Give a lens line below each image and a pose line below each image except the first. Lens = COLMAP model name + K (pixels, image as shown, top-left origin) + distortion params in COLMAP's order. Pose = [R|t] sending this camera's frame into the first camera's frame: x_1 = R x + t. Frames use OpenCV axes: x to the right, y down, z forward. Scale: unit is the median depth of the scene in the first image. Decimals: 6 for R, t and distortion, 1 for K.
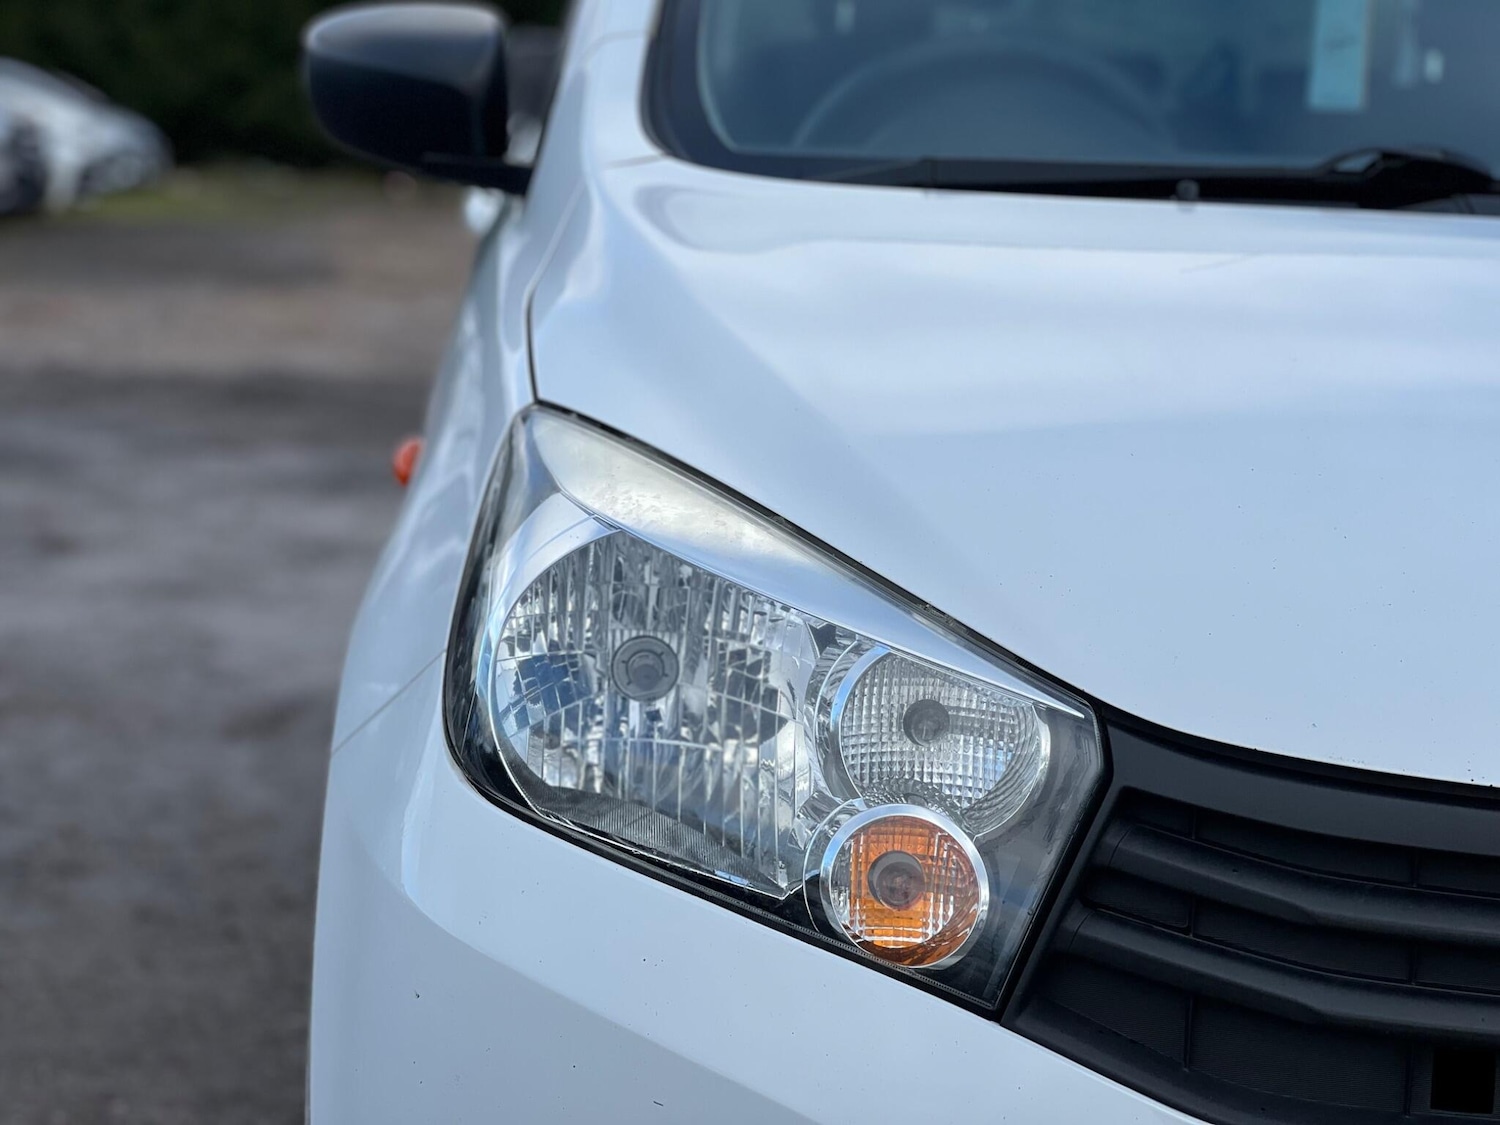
lens RADIAL K [[3525.1, 0, 750.0], [0, 3525.1, 562.5], [0, 0, 1]] dist [-0.036988, -0.274079]
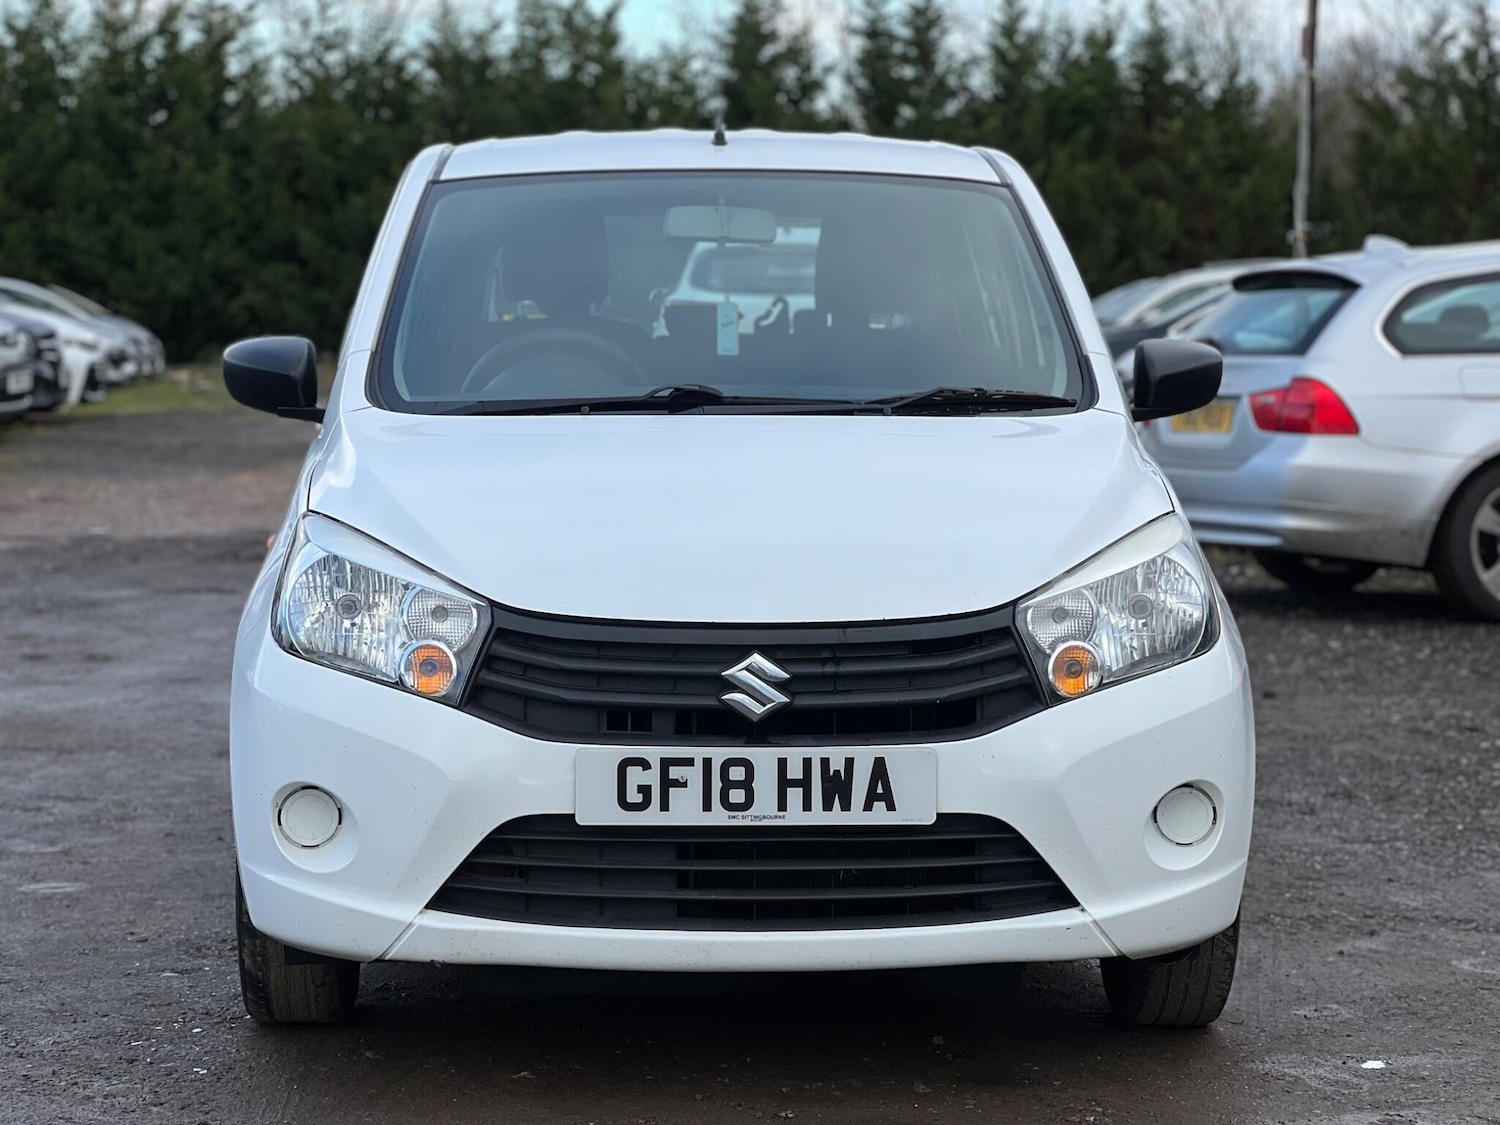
lens RADIAL K [[3525.1, 0, 750.0], [0, 3525.1, 562.5], [0, 0, 1]] dist [-0.036988, -0.274079]
pose [[0.998546, -0.053851, -0.002445, 0.268539], [0.053703, 0.997694, -0.041517, 0.118006], [0.004675, 0.041325, 0.999135, -1.584935]]
